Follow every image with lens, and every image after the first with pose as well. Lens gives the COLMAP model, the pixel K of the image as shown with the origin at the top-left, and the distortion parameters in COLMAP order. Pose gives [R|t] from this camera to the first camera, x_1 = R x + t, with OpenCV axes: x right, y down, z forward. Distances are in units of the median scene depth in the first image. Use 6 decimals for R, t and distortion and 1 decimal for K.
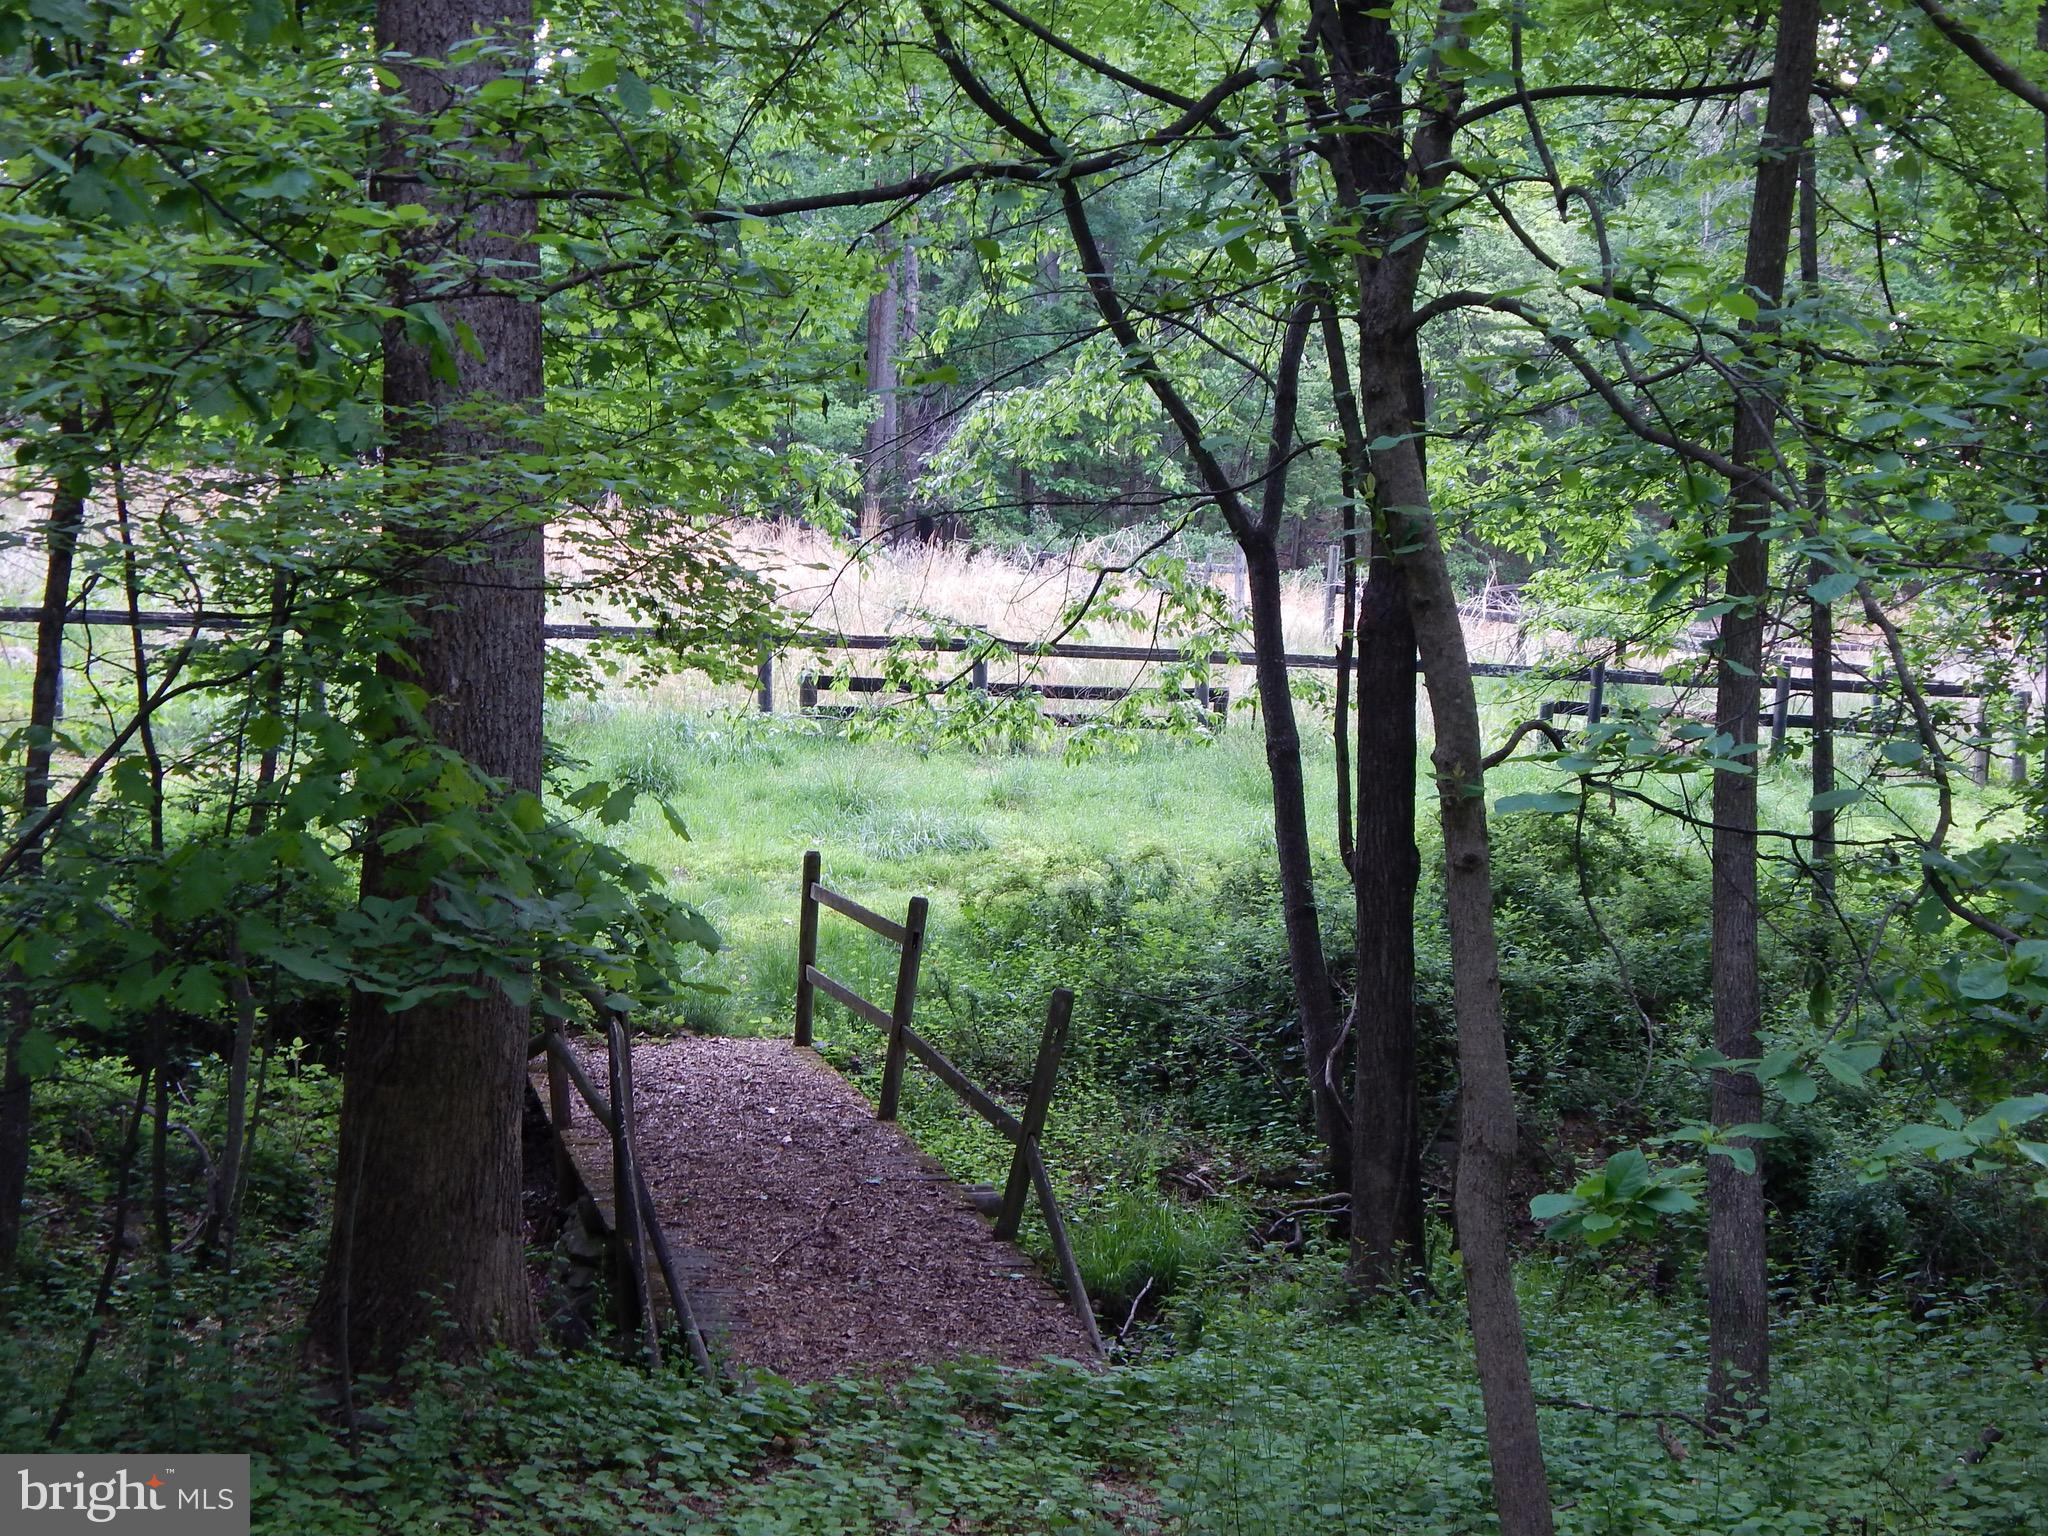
lens RADIAL K [[2951.8, 0, 1025.8], [0, 2951.8, 765.9], [0, 0, 1]] dist [0.021339, 0.000000]
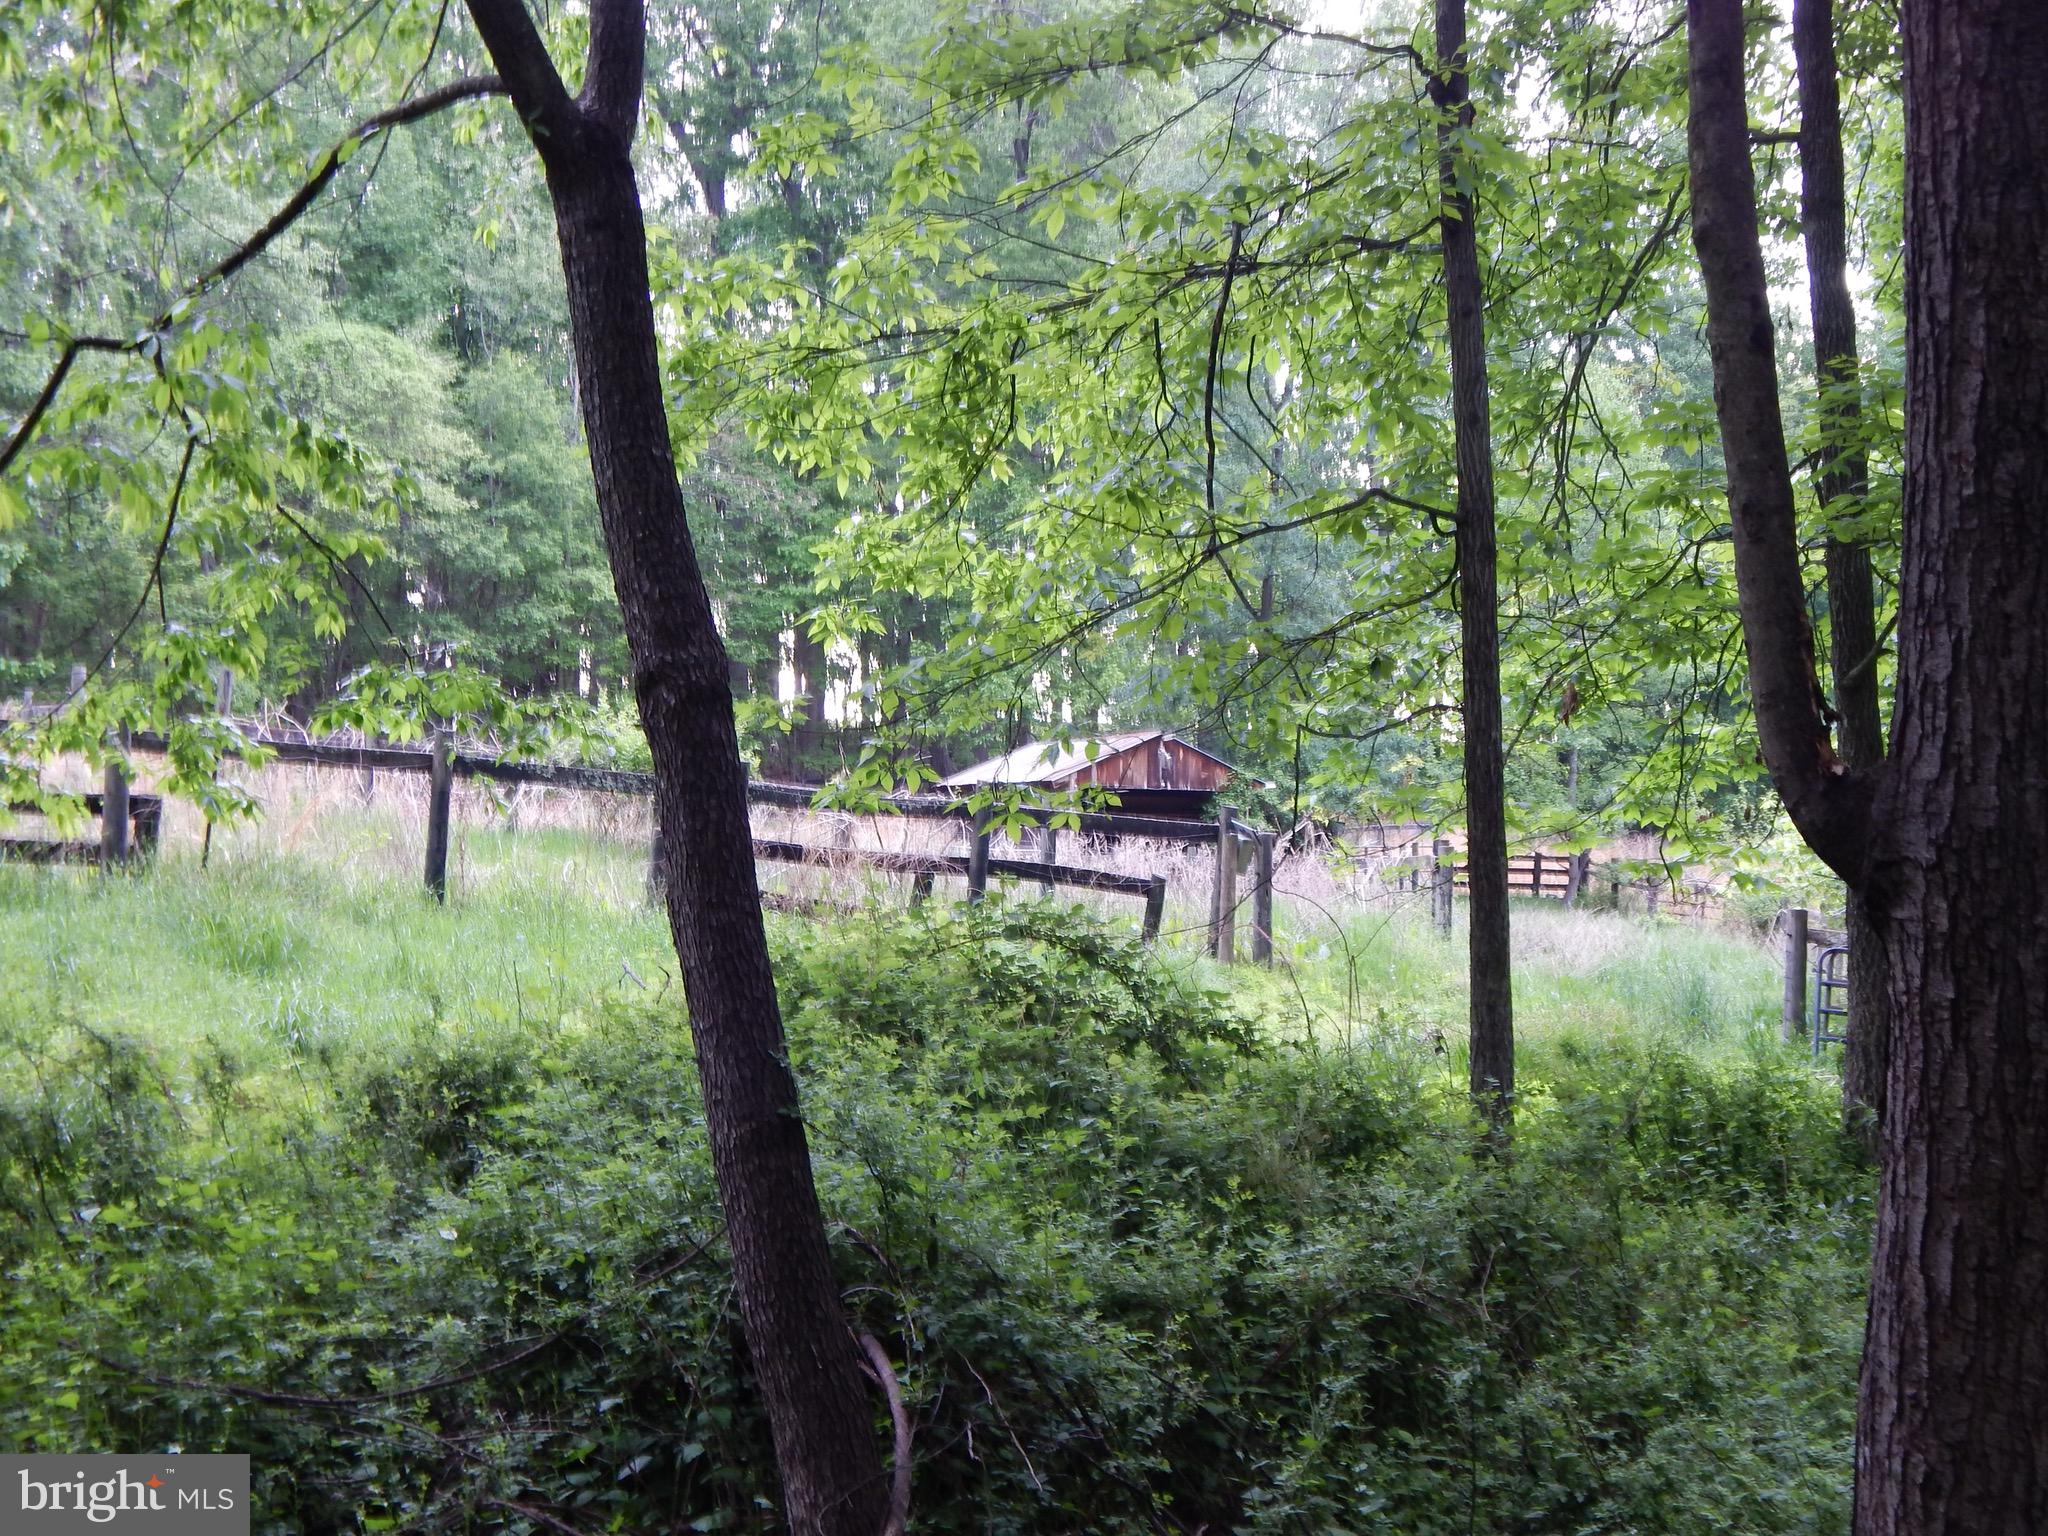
lens RADIAL K [[2951.8, 0, 1020.0], [0, 2951.8, 765.9], [0, 0, 1]] dist [0.021339, 0.000000]
pose [[0.918521, 0.015918, 0.395053, -0.016115], [0.018889, 0.996281, -0.084063, 0.033048], [-0.394922, 0.084675, 0.914804, 0.607136]]
